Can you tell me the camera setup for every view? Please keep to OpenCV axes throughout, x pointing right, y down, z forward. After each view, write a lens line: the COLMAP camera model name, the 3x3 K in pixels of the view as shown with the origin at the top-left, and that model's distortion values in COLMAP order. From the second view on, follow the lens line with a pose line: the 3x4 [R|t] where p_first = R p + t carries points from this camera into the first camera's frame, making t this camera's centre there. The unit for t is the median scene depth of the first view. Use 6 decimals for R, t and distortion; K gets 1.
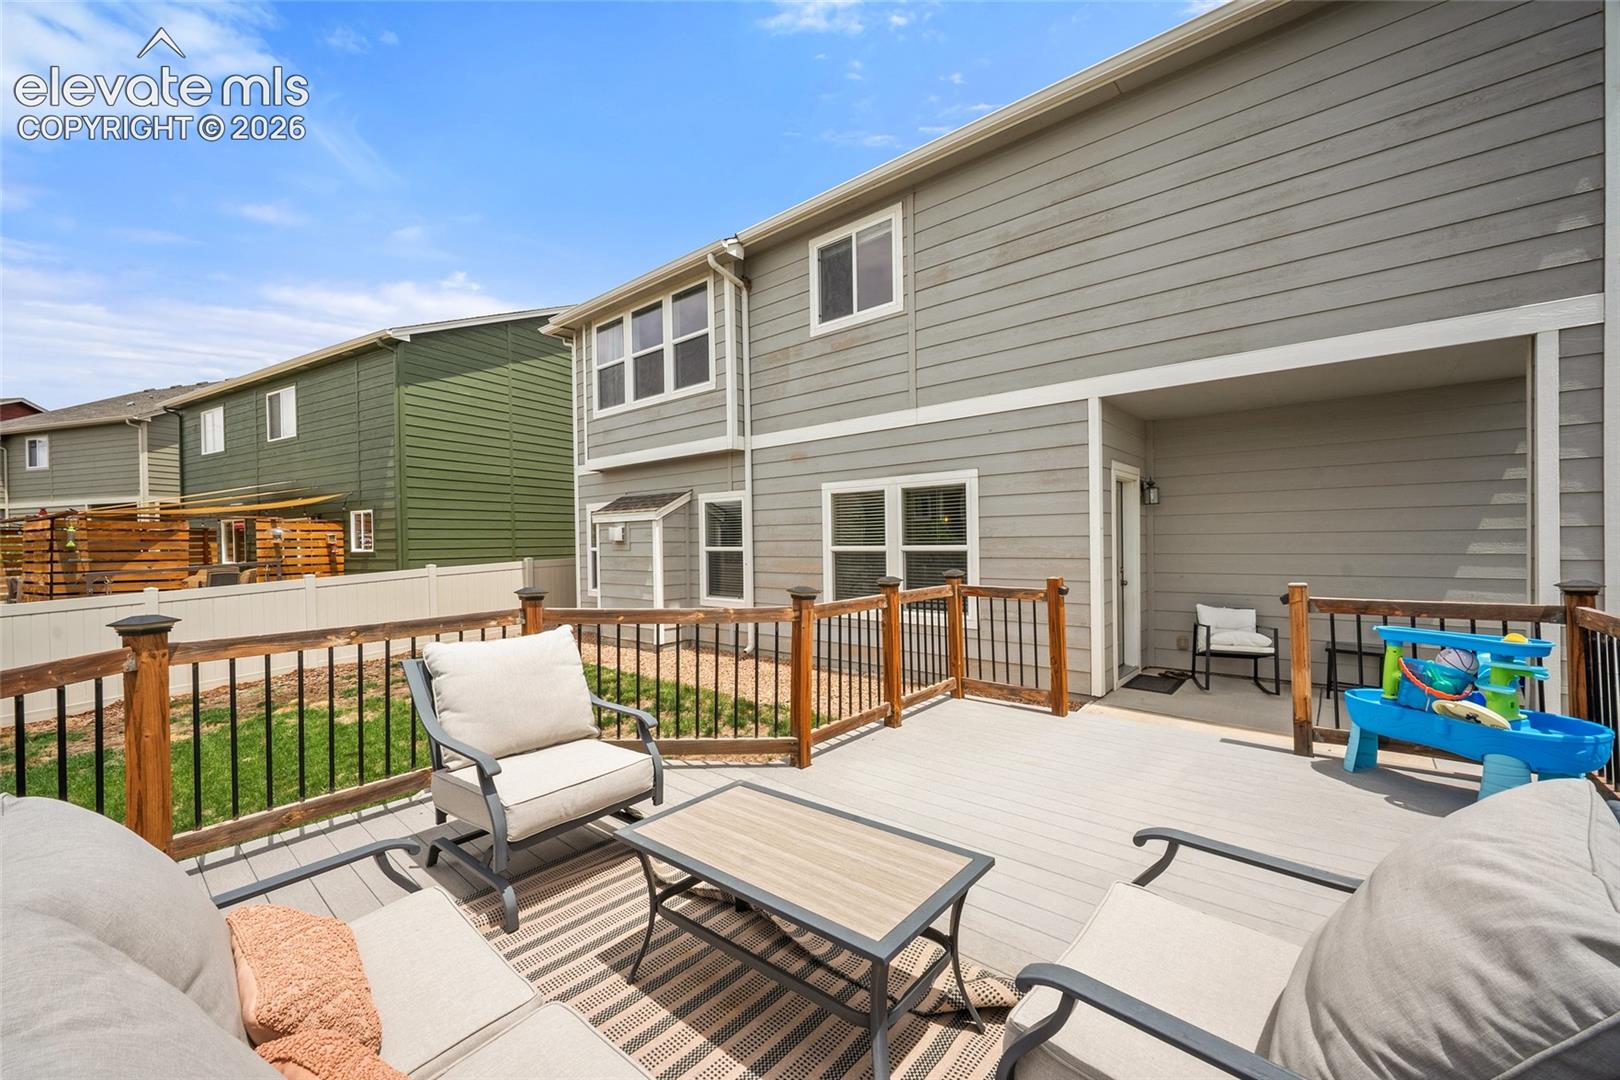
lens RADIAL K [[640.7, 0, 809.2], [0, 640.7, 546.6], [0, 0, 1]] dist [-0.000712, 0.000110]
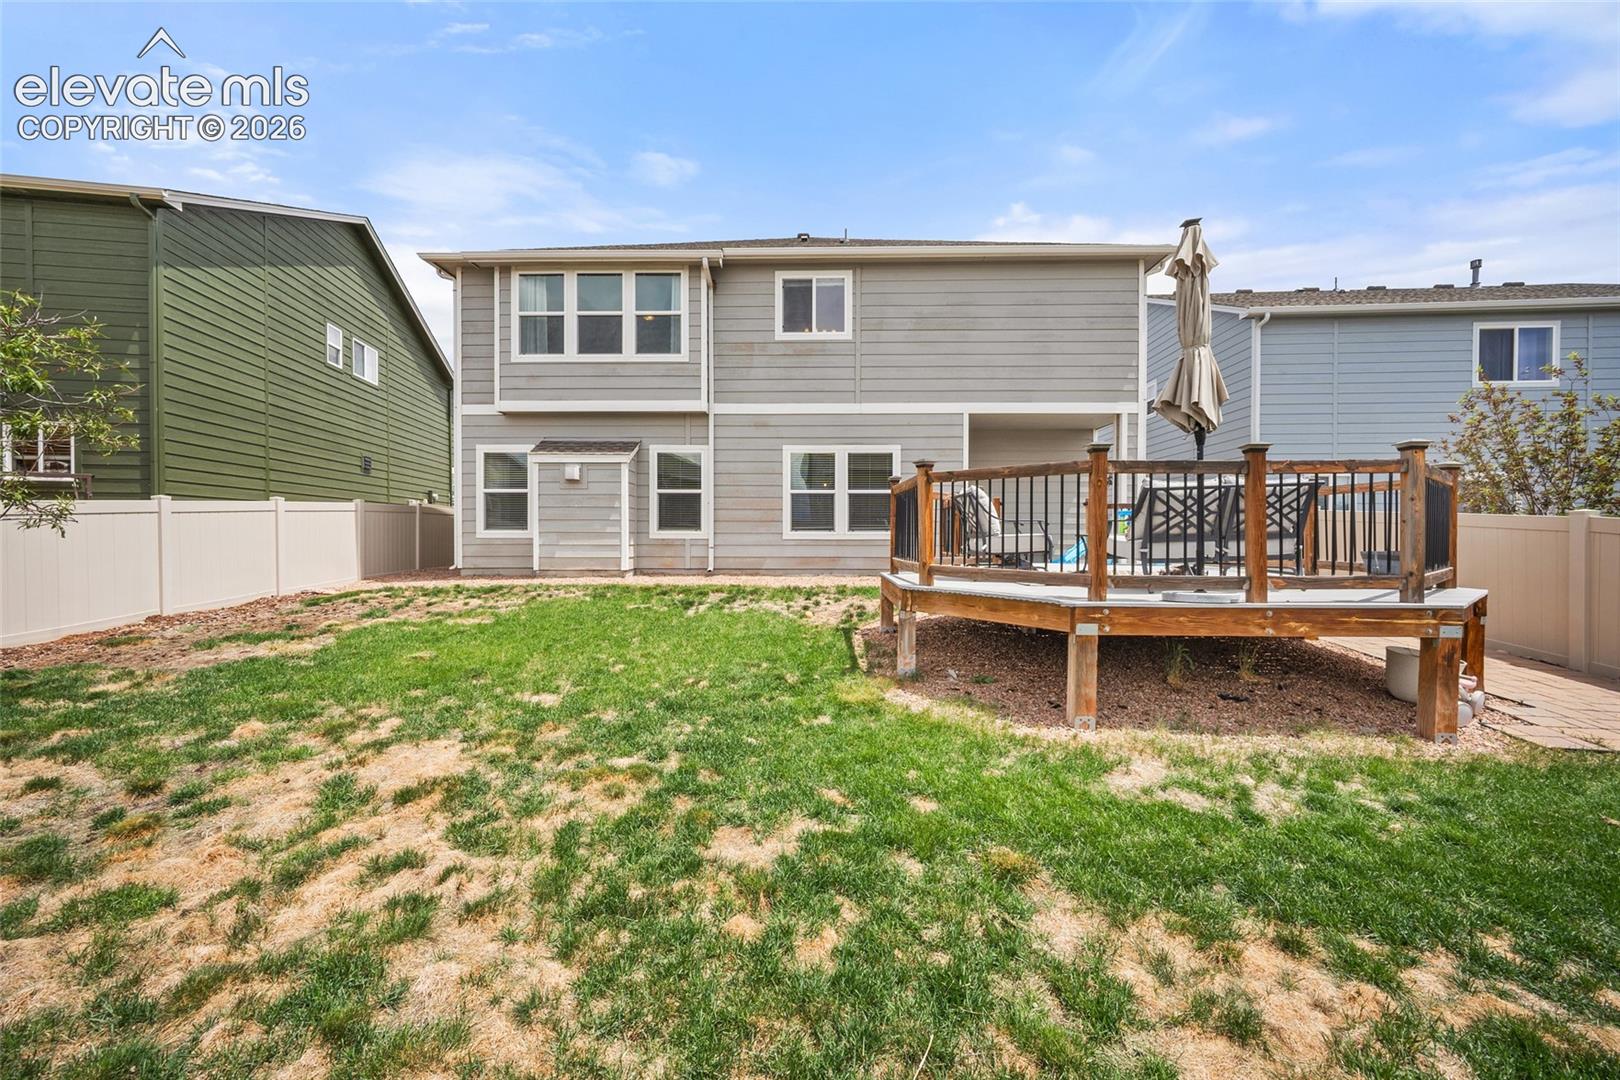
lens RADIAL K [[640.7, 0, 802.7], [0, 640.7, 544.7], [0, 0, 1]] dist [-0.000712, 0.000110]
pose [[0.769359, 0.008211, 0.638764, -0.786404], [-0.007174, 0.999965, -0.004212, 0.117611], [-0.638776, -0.001342, 0.769391, -0.108318]]
